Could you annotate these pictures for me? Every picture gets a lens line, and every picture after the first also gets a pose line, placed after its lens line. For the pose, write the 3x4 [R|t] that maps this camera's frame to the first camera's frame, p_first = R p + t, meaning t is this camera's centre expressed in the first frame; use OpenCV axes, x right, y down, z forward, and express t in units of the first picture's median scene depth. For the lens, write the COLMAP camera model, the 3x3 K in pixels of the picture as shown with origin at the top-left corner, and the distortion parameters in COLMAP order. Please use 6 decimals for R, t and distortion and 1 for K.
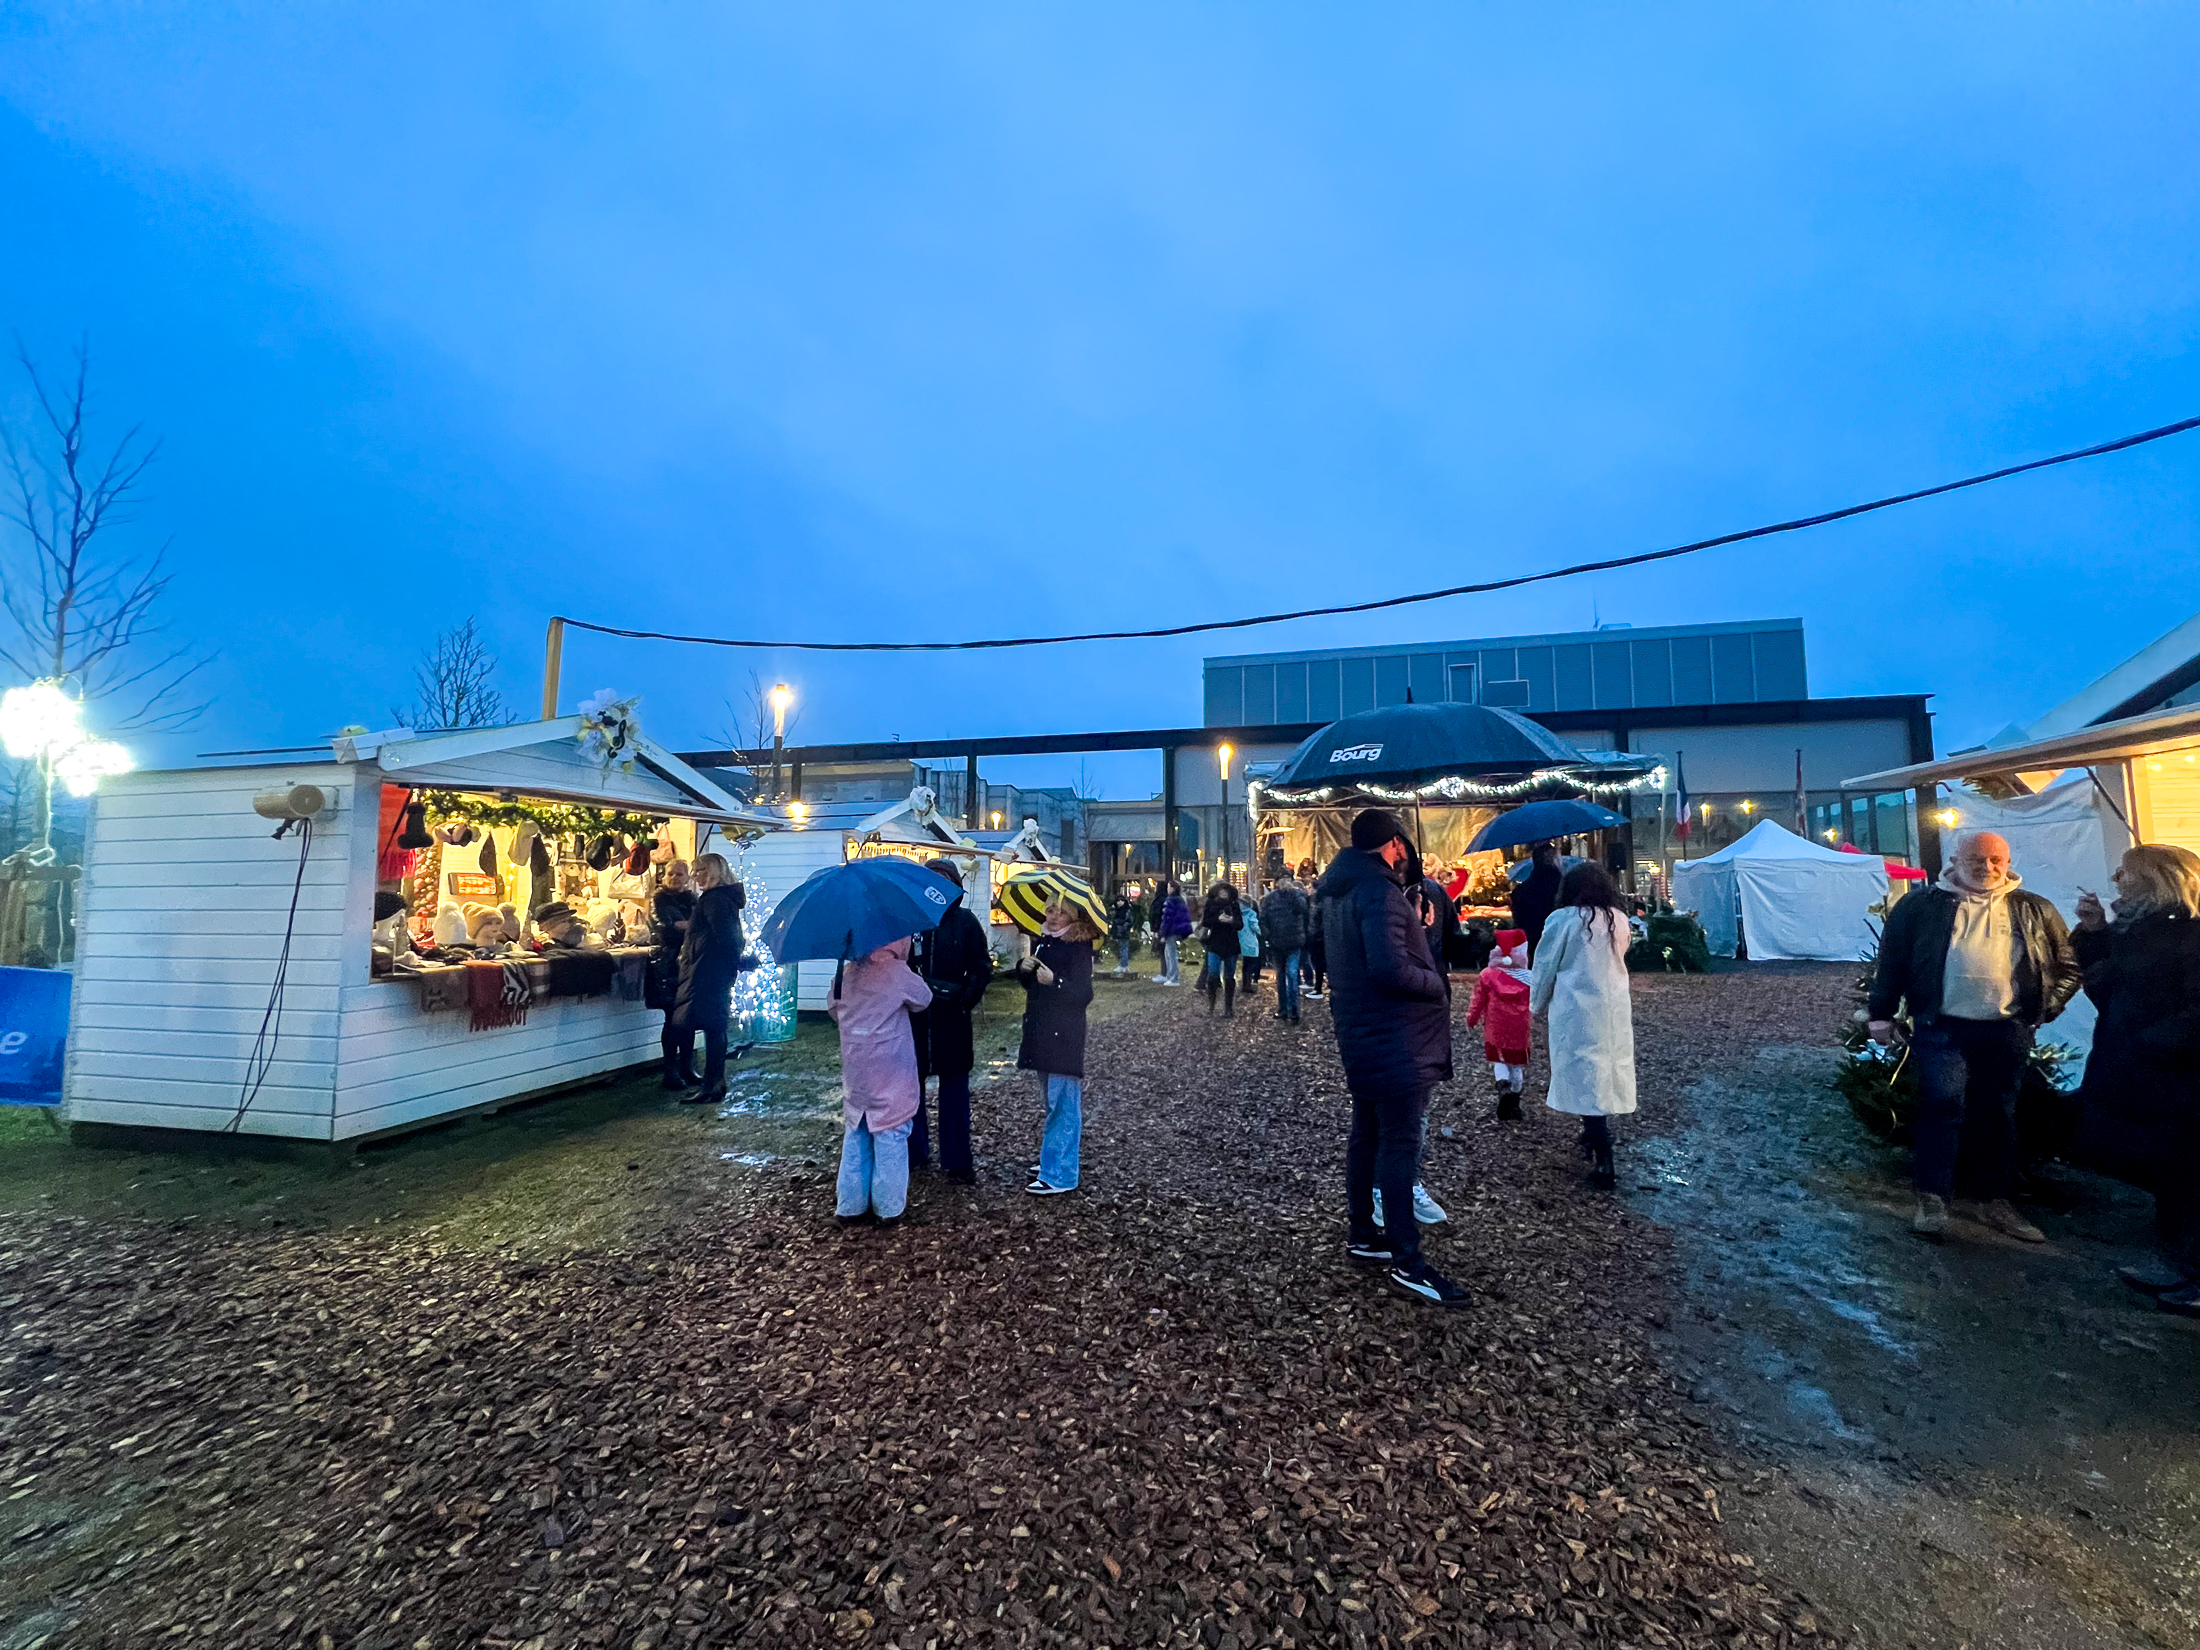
lens RADIAL K [[872.2, 0, 1099.2], [0, 872.2, 823.2], [0, 0, 1]] dist [0.004693, 0.000043]
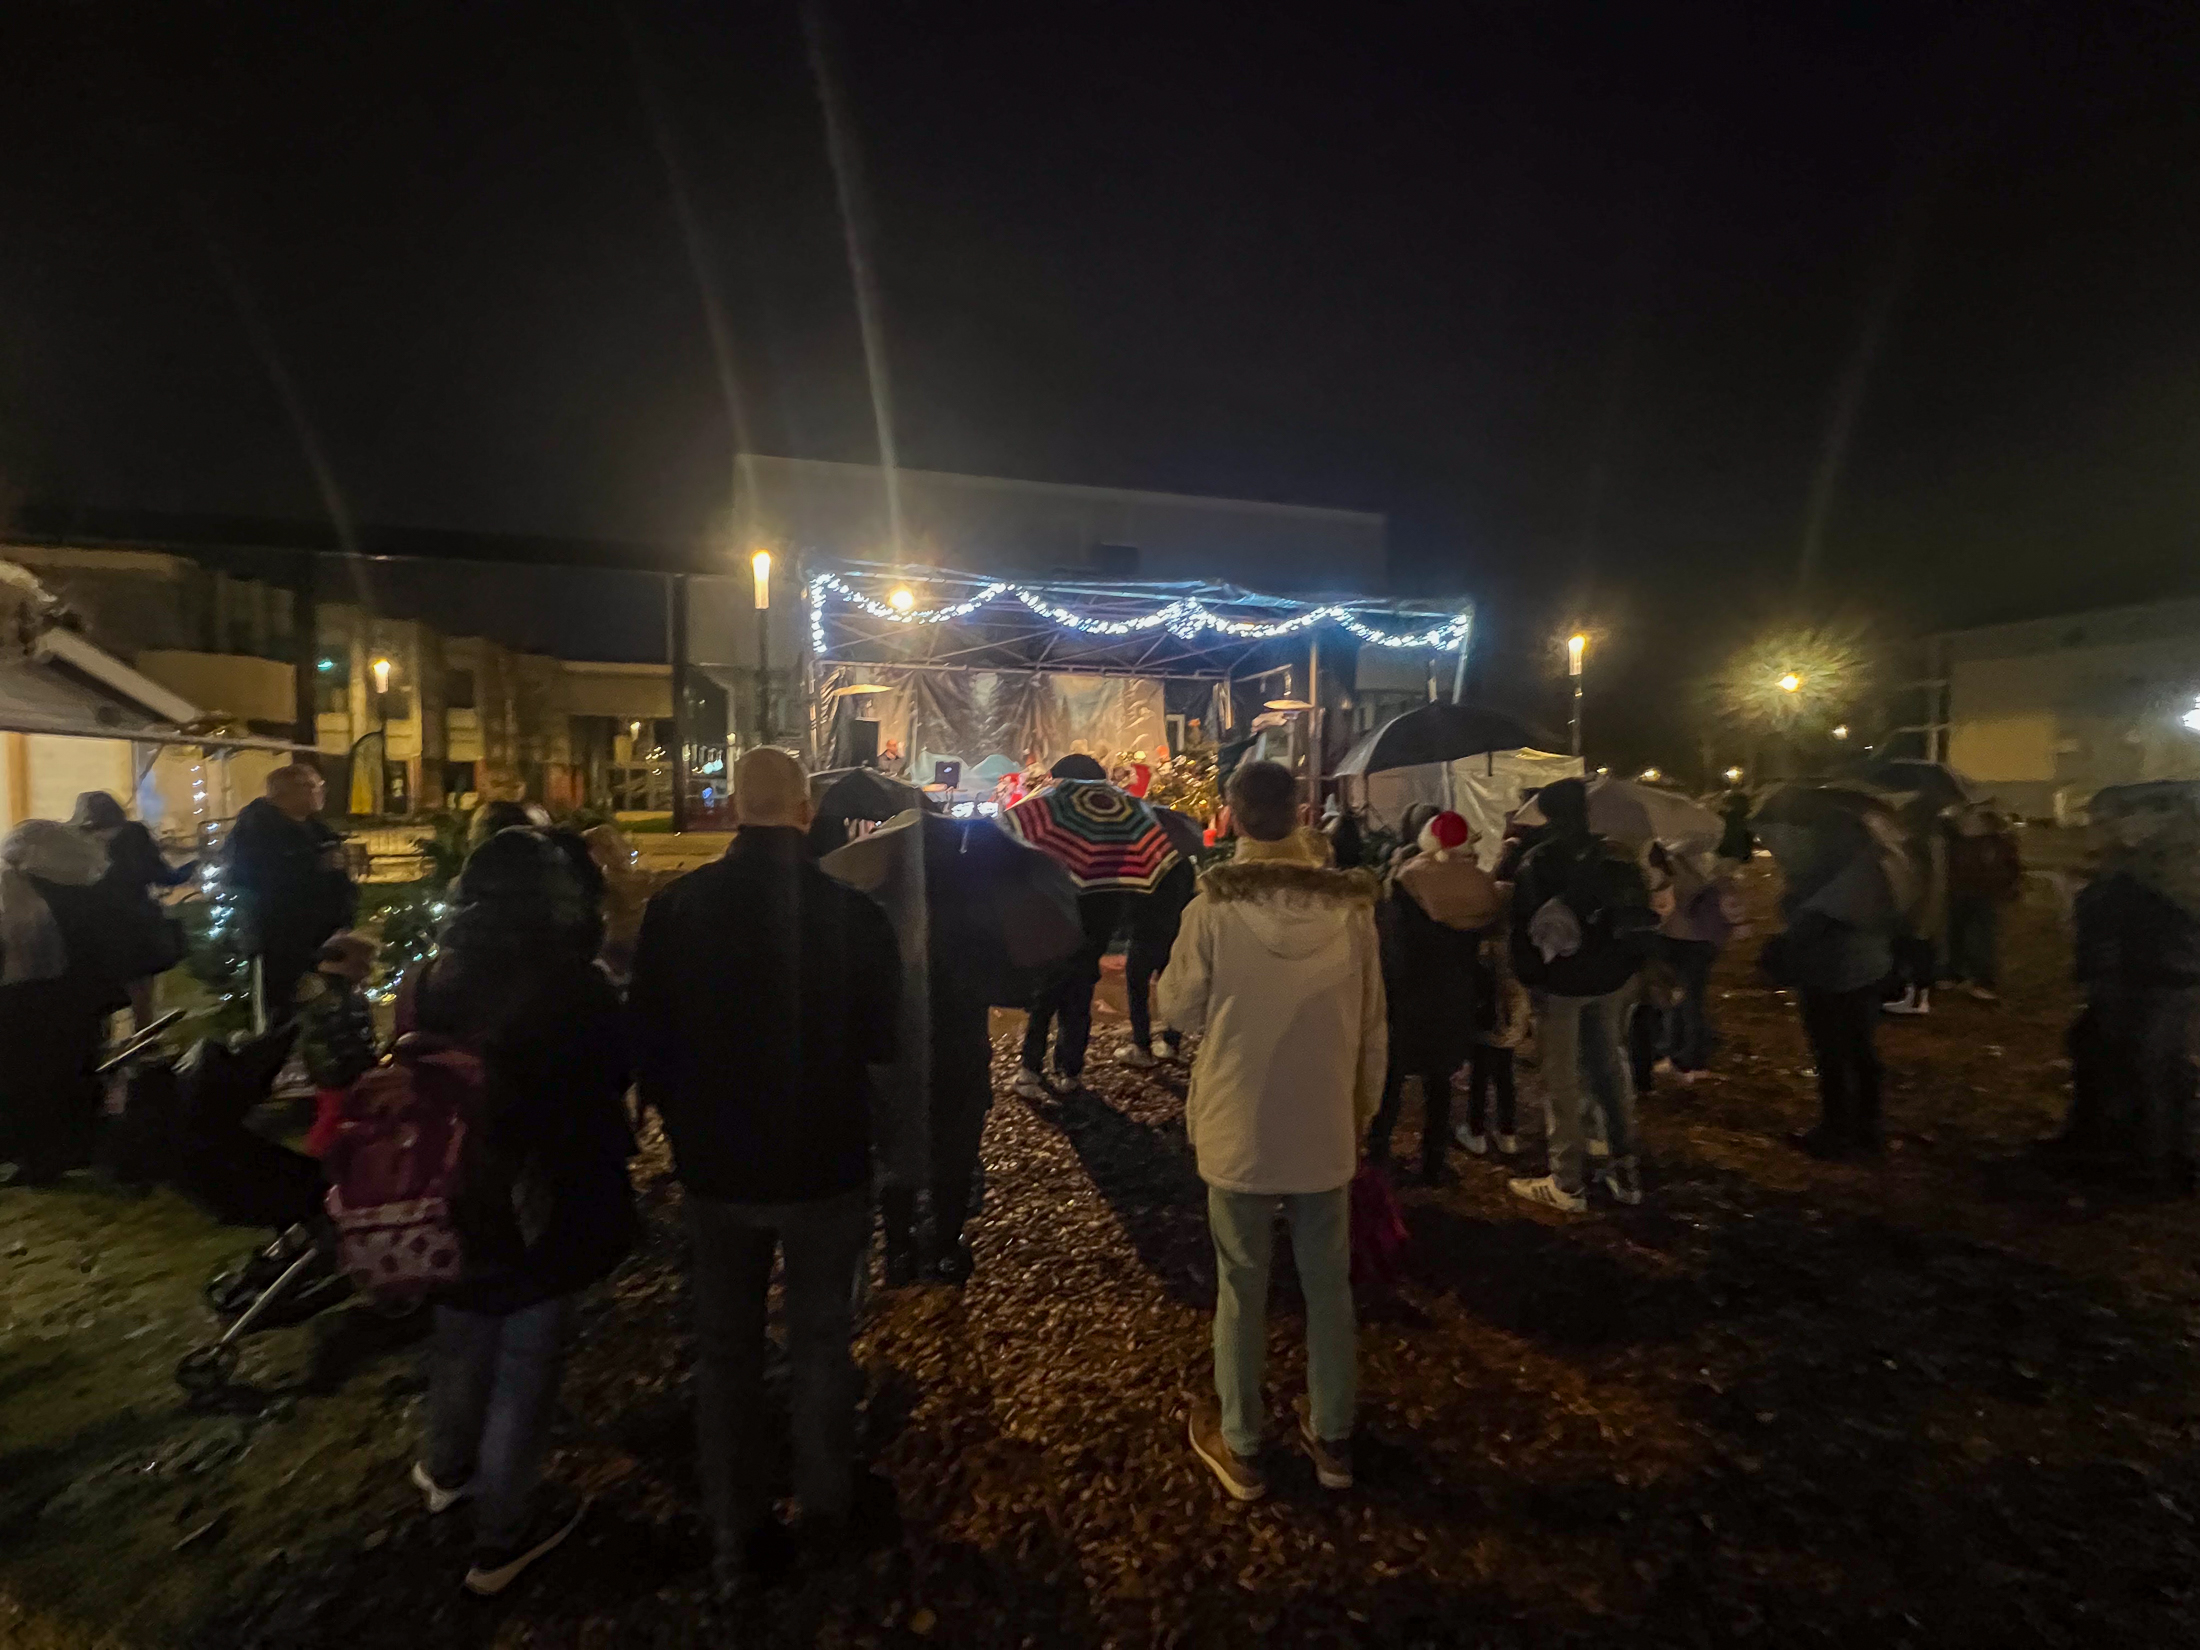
lens RADIAL K [[872.2, 0, 1092.7], [0, 872.2, 825.4], [0, 0, 1]] dist [0.004693, 0.000043]
pose [[0.880208, -0.015450, 0.474336, 0.063494], [-0.045152, 0.992210, 0.116105, 0.020013], [-0.472435, -0.123614, 0.872654, 0.389403]]
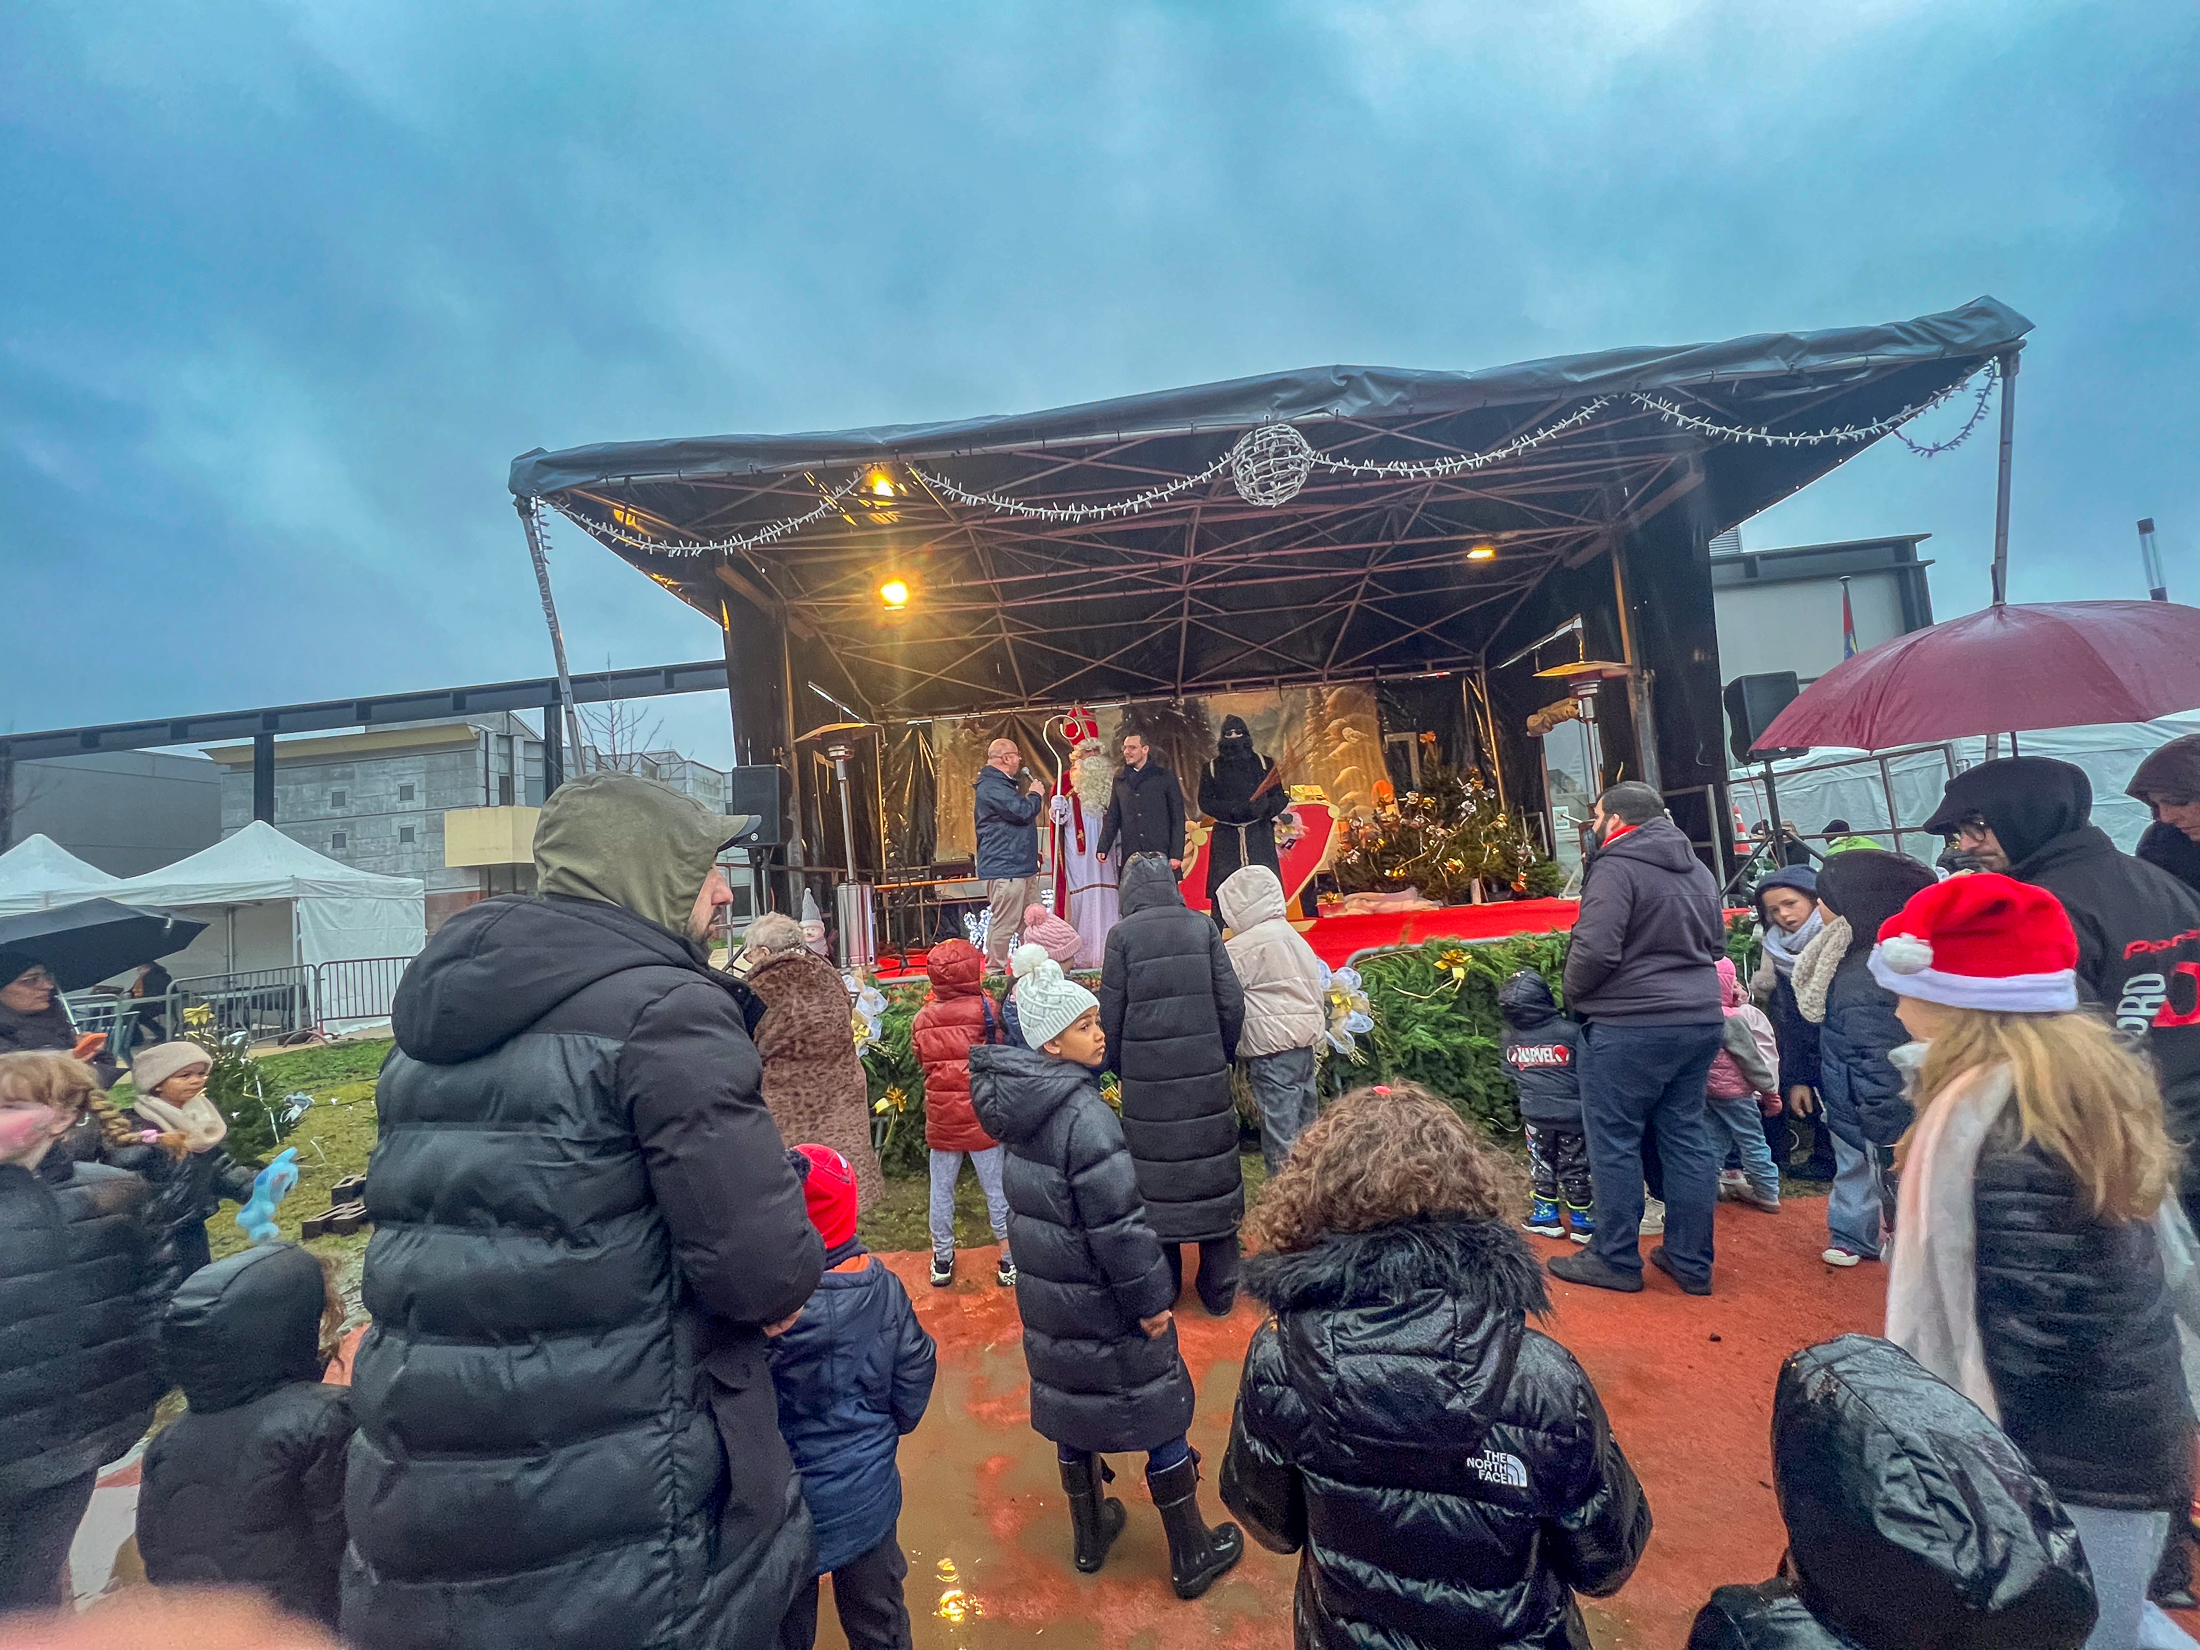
lens RADIAL K [[872.2, 0, 1097.7], [0, 872.2, 839.8], [0, 0, 1]] dist [0.004693, 0.000043]
pose [[0.984173, -0.070436, 0.162611, 0.224900], [0.066223, 0.997317, 0.031193, 0.043152], [-0.164371, -0.019931, 0.986197, 0.555790]]
